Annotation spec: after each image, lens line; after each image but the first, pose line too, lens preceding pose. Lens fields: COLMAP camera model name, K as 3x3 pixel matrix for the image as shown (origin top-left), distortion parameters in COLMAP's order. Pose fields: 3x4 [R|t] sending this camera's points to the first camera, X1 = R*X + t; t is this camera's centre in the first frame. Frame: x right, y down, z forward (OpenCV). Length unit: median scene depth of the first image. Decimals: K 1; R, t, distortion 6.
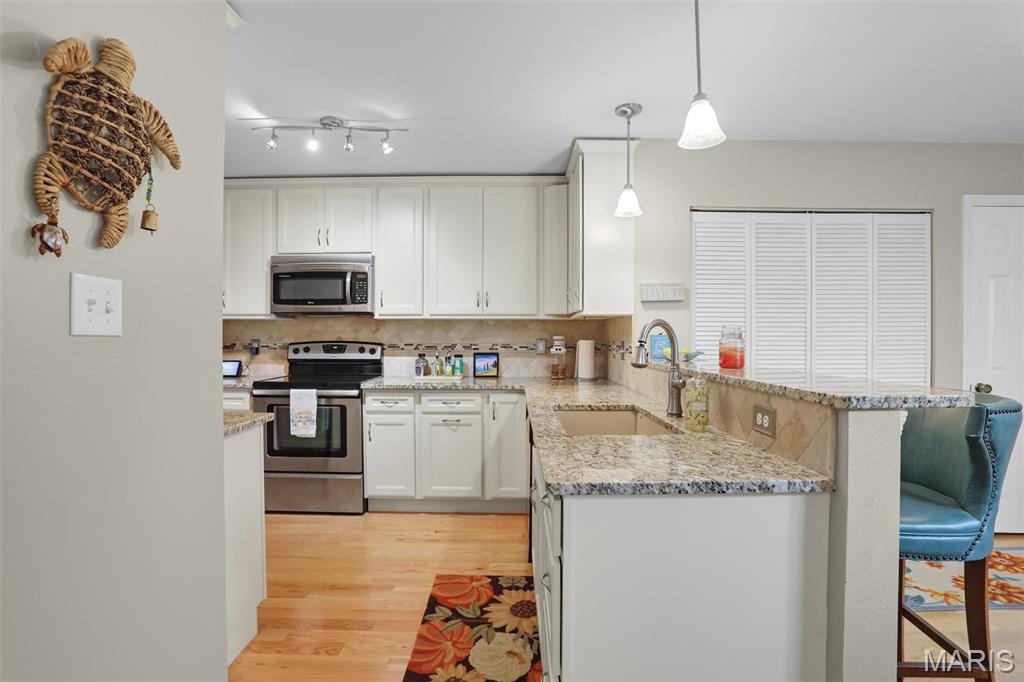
lens RADIAL K [[505.9, 0, 514.7], [0, 505.9, 348.4], [0, 0, 1]] dist [-0.049481, 0.018010]
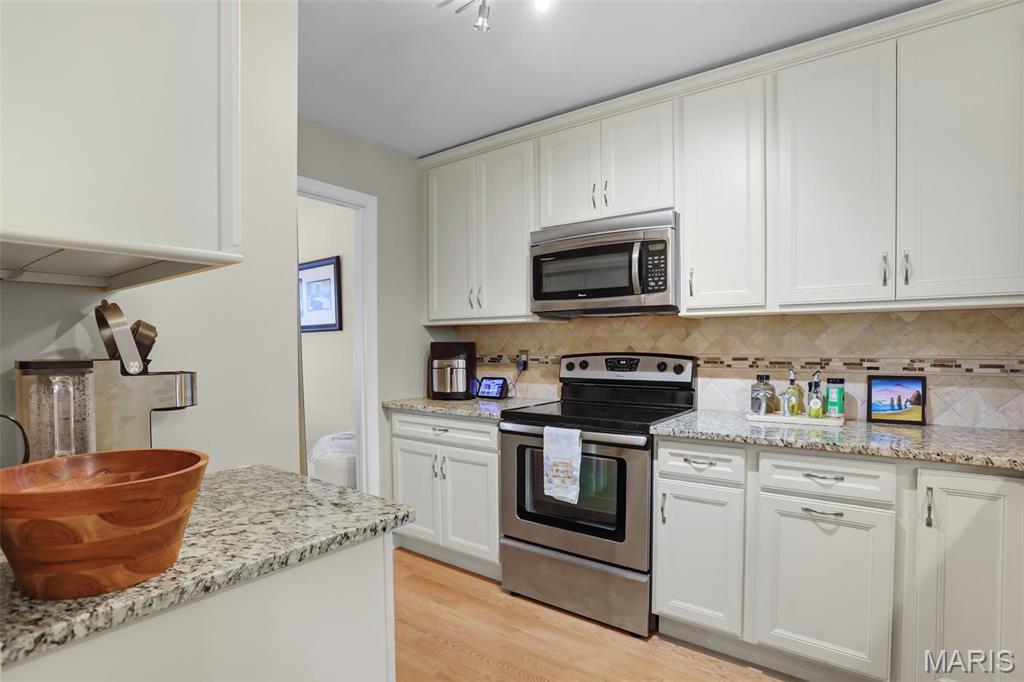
lens RADIAL K [[541.0, 0, 491.2], [0, 541.0, 365.0], [0, 0, 1]] dist [-0.056872, 0.009970]
pose [[0.792454, 0.014353, -0.609763, -0.063755], [-0.007397, 0.999876, 0.013923, -0.007534], [0.609887, -0.006523, 0.792462, 0.355688]]
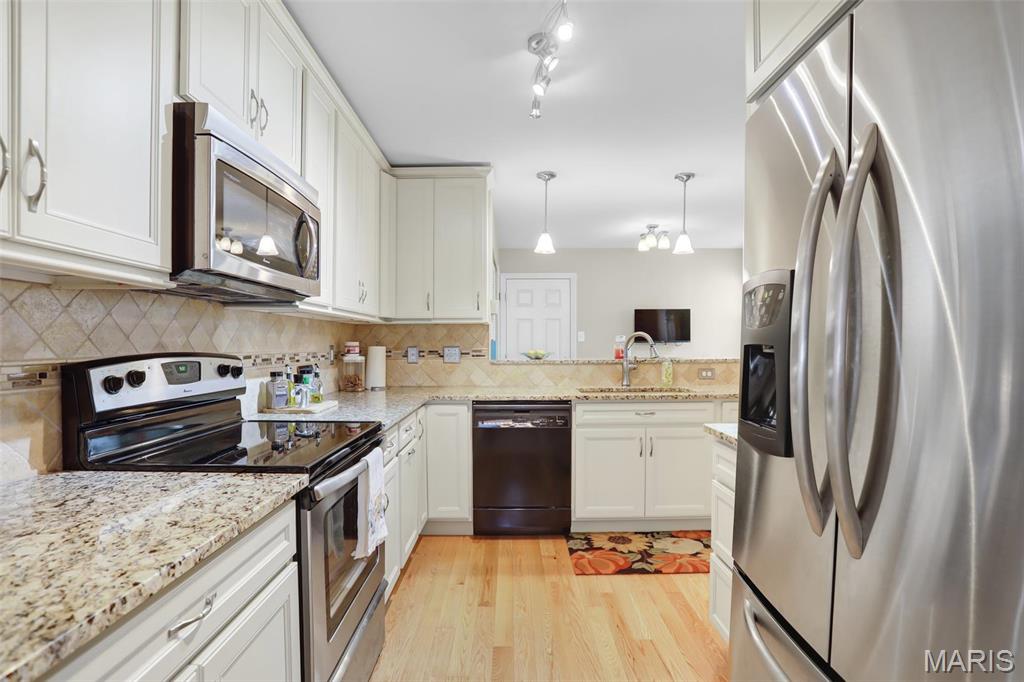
lens RADIAL K [[505.9, 0, 507.6], [0, 505.9, 347.5], [0, 0, 1]] dist [-0.049481, 0.018010]
pose [[-0.001086, -0.011496, 0.999933, -0.836840], [0.023965, 0.999646, 0.011519, -0.018862], [-0.999712, 0.023976, -0.000810, 0.803351]]
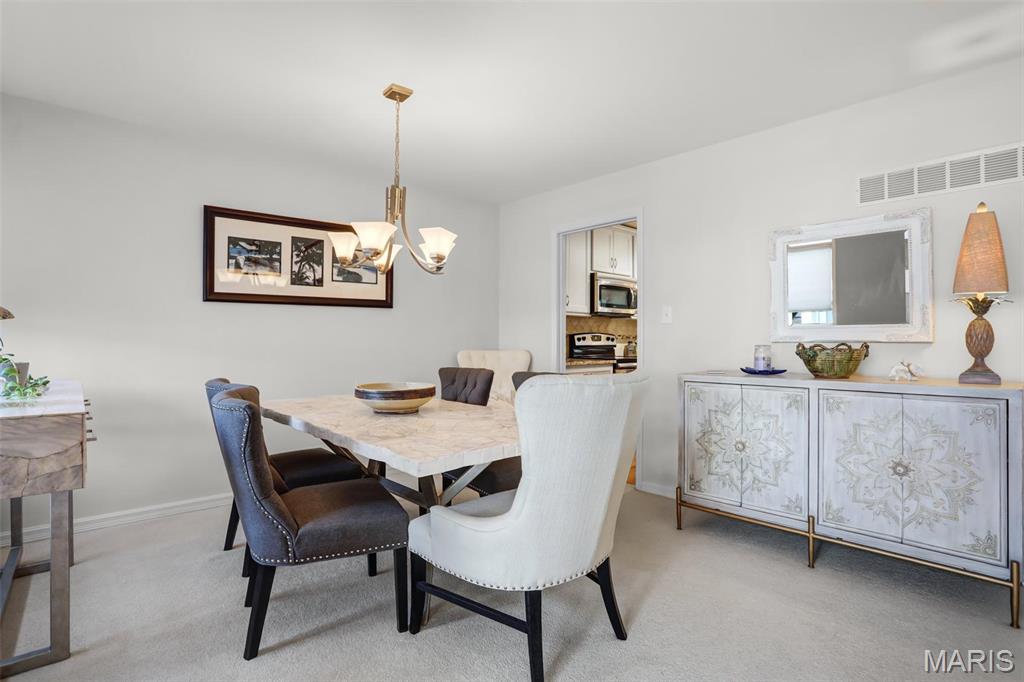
lens RADIAL K [[505.9, 0, 507.6], [0, 505.9, 342.2], [0, 0, 1]] dist [-0.049481, 0.018010]
pose [[0.742364, -0.003494, 0.669987, -1.659647], [0.011785, 0.999900, -0.007844, 0.023029], [-0.669893, 0.013719, 0.742331, 0.103869]]
